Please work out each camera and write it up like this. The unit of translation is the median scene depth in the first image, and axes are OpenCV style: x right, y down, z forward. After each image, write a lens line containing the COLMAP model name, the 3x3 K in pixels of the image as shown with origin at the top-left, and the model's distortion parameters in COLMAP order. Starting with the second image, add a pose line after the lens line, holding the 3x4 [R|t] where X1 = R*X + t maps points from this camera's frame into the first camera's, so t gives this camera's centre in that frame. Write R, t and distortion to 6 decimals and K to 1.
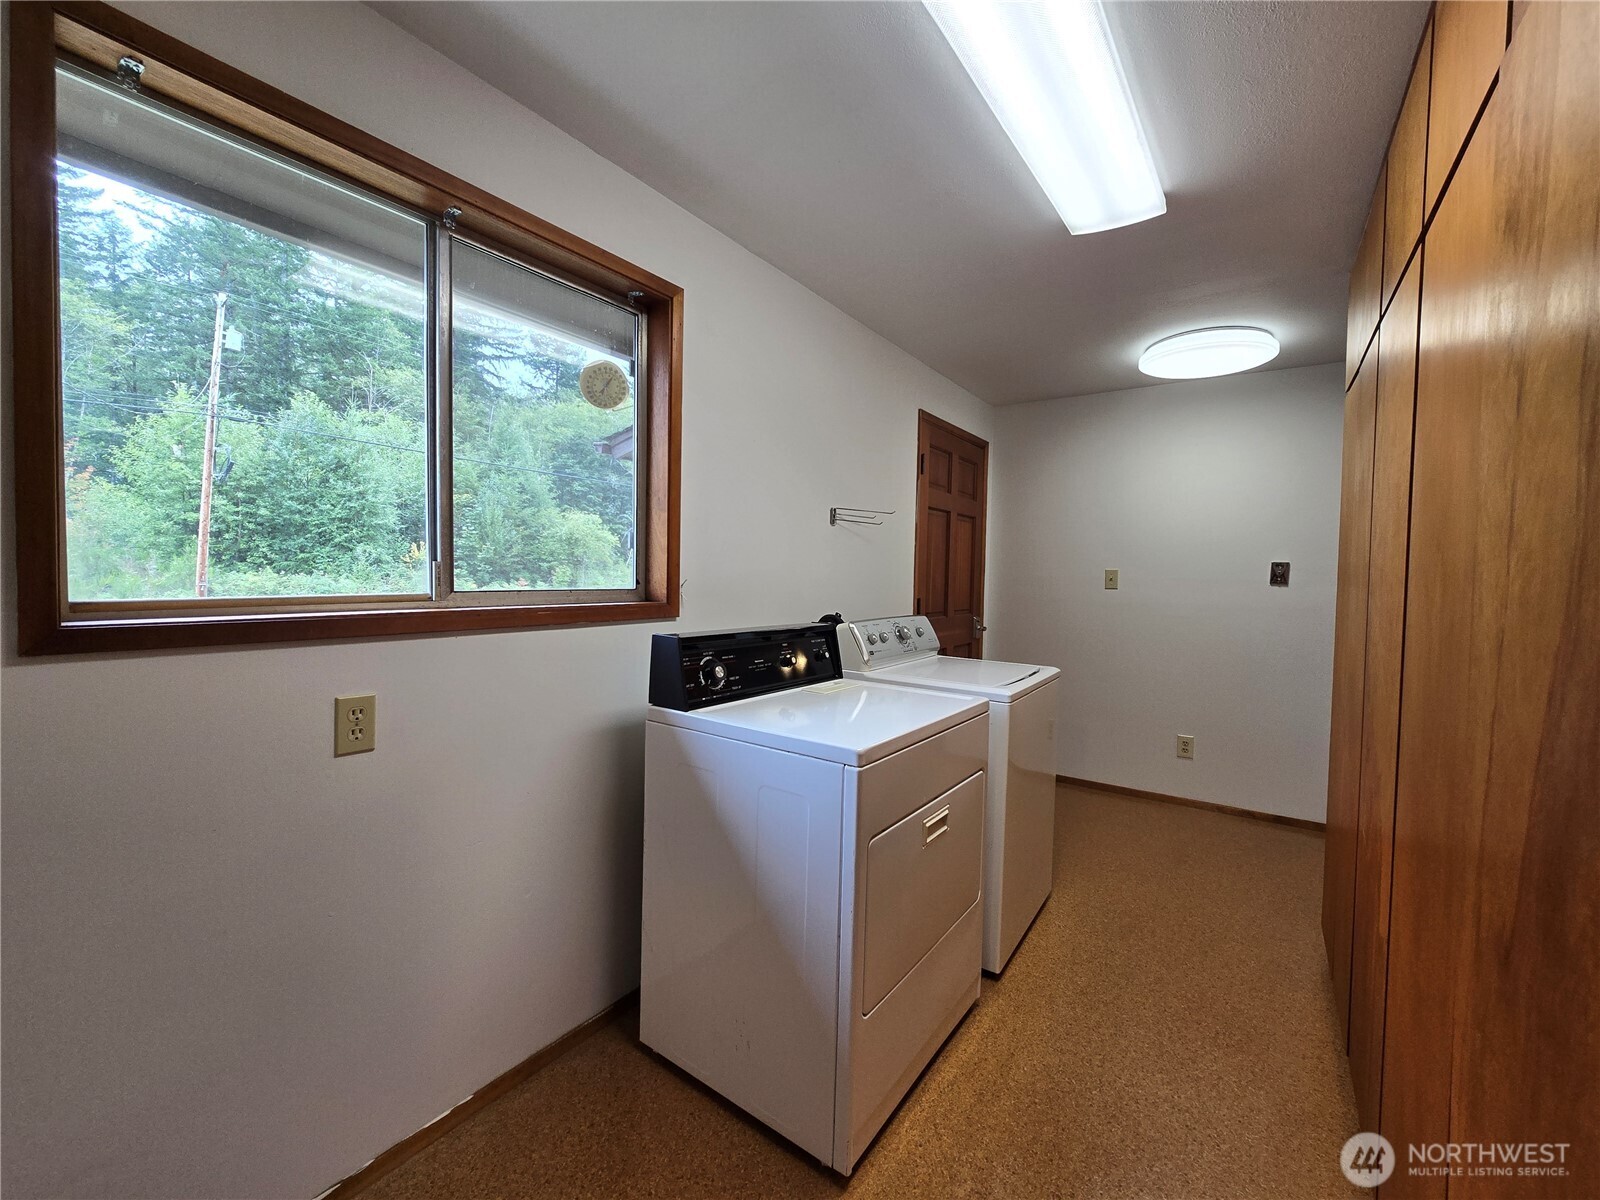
lens RADIAL K [[654.2, 0, 804.9], [0, 654.2, 593.9], [0, 0, 1]] dist [-0.001268, -0.000451]
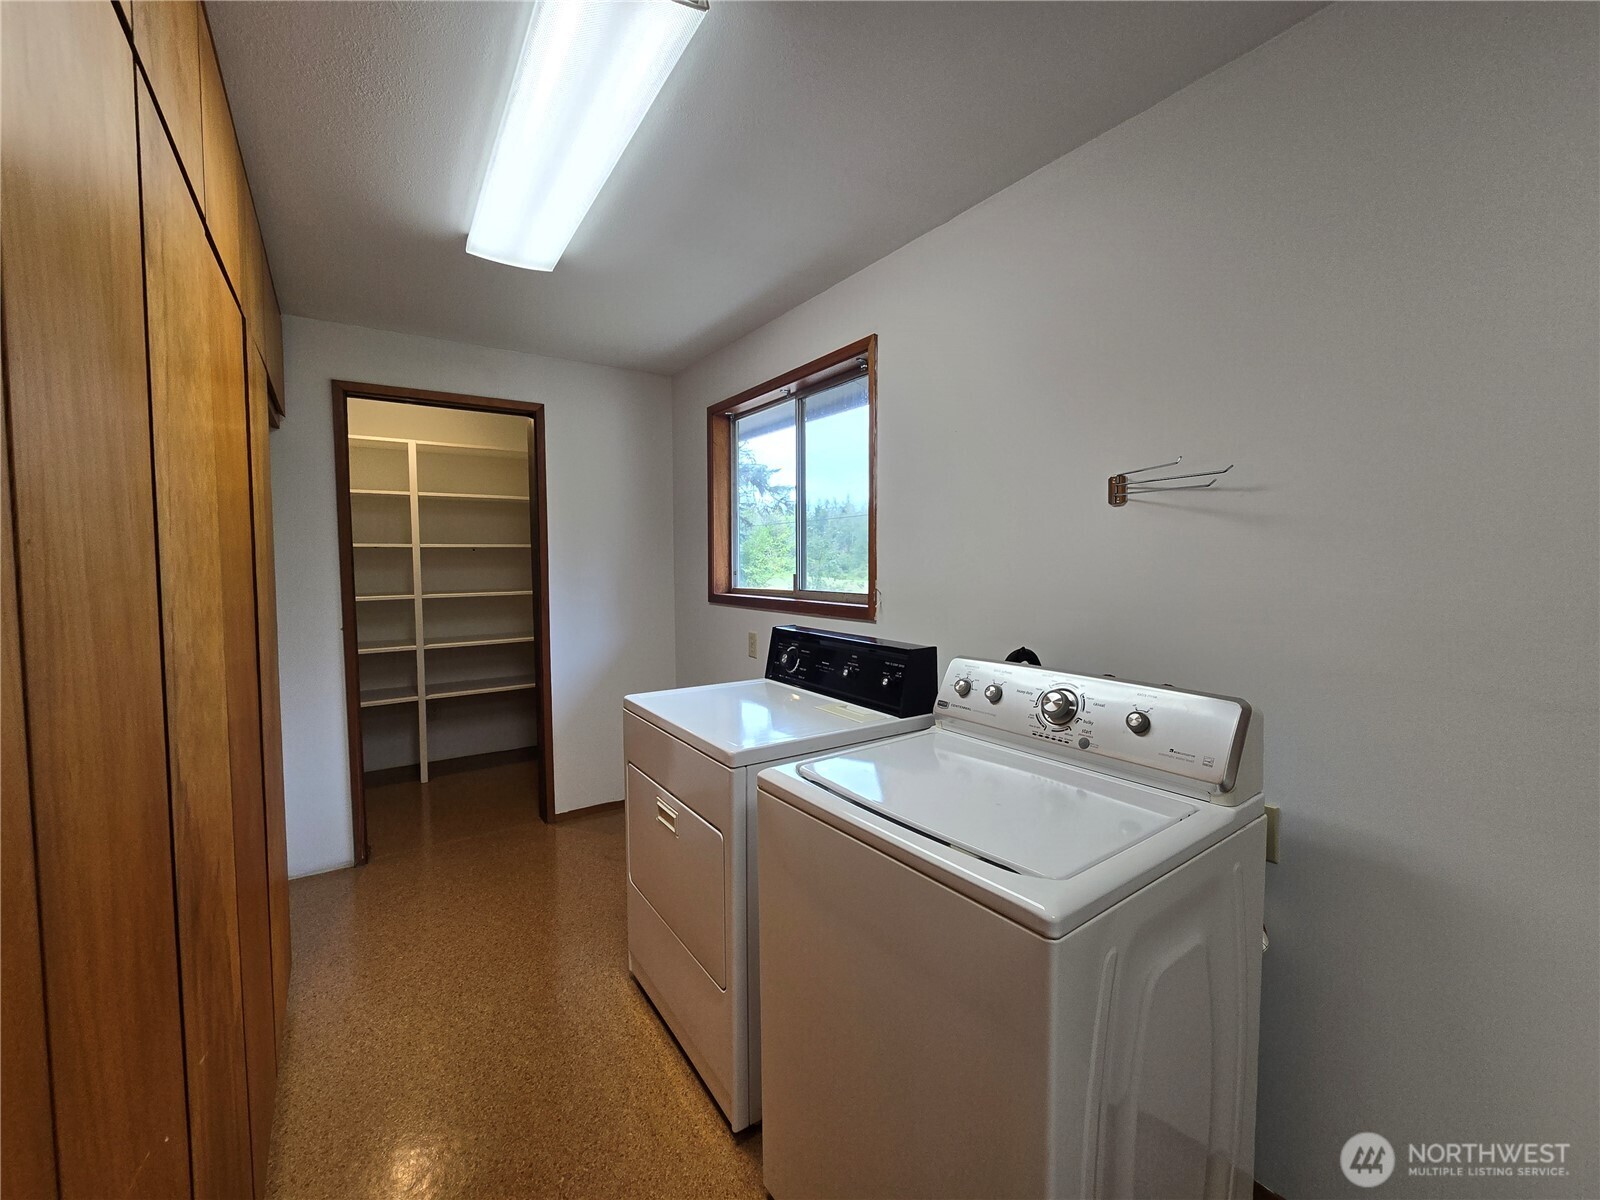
lens RADIAL K [[654.2, 0, 805.3], [0, 654.2, 603.4], [0, 0, 1]] dist [-0.001268, -0.000451]
pose [[-0.342315, 0.030168, -0.939101, 0.989492], [-0.045258, 0.997795, 0.048551, -0.049475], [0.938495, 0.059121, -0.340195, 1.367449]]
